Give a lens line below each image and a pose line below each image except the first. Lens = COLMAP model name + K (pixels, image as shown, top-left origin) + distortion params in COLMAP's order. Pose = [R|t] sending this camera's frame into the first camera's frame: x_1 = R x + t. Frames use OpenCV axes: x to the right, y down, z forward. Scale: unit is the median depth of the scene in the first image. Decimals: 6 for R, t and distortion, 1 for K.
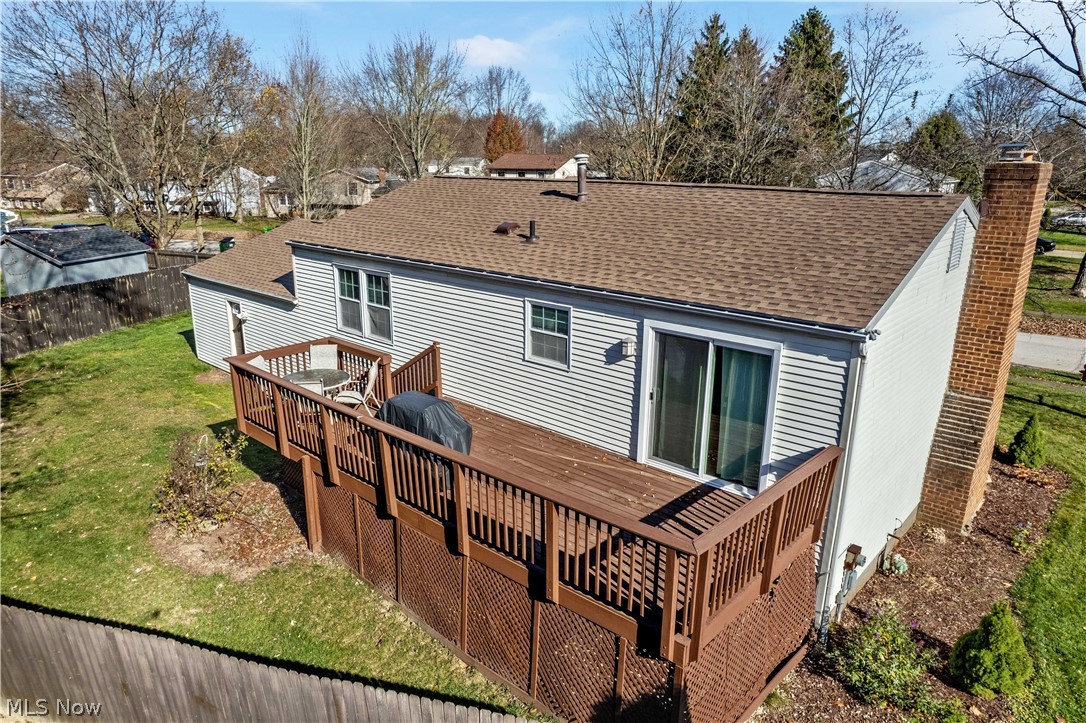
lens RADIAL K [[688.2, 0, 543.0], [0, 688.2, 361.5], [0, 0, 1]] dist [0.000009, 0.003455]
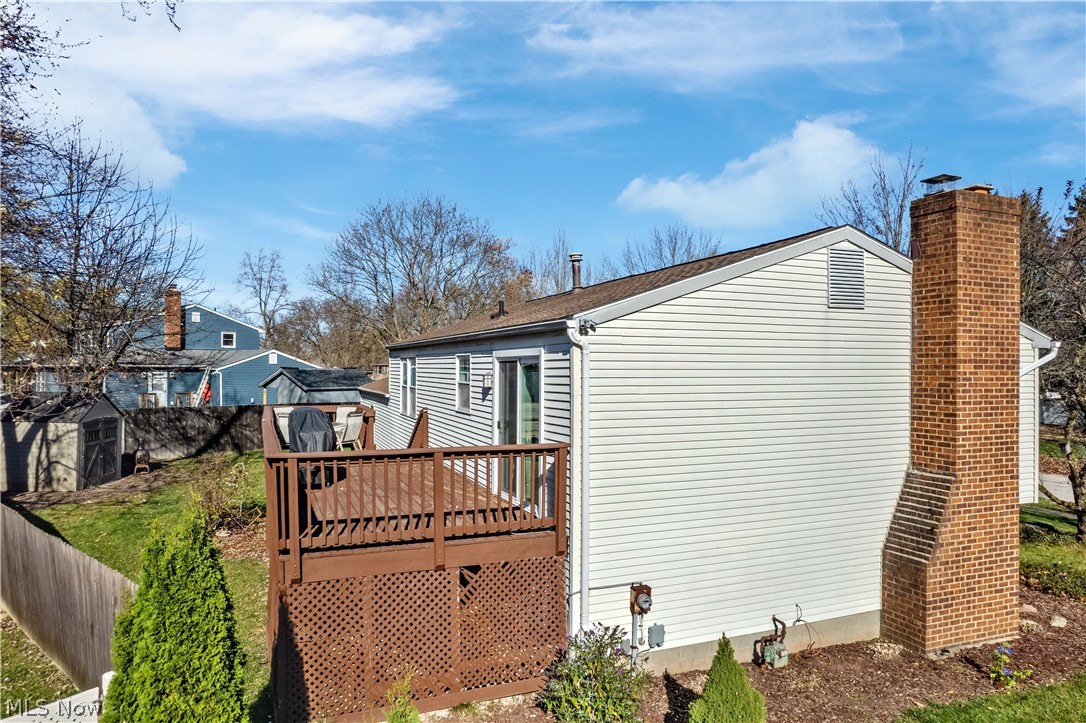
lens RADIAL K [[688.2, 0, 543.0], [0, 688.2, 361.5], [0, 0, 1]] dist [0.000009, 0.003455]
pose [[0.896594, -0.011650, -0.442700, 0.580338], [-0.114490, 0.959572, -0.257127, 0.186688], [0.427798, 0.281224, 0.859012, 0.083133]]
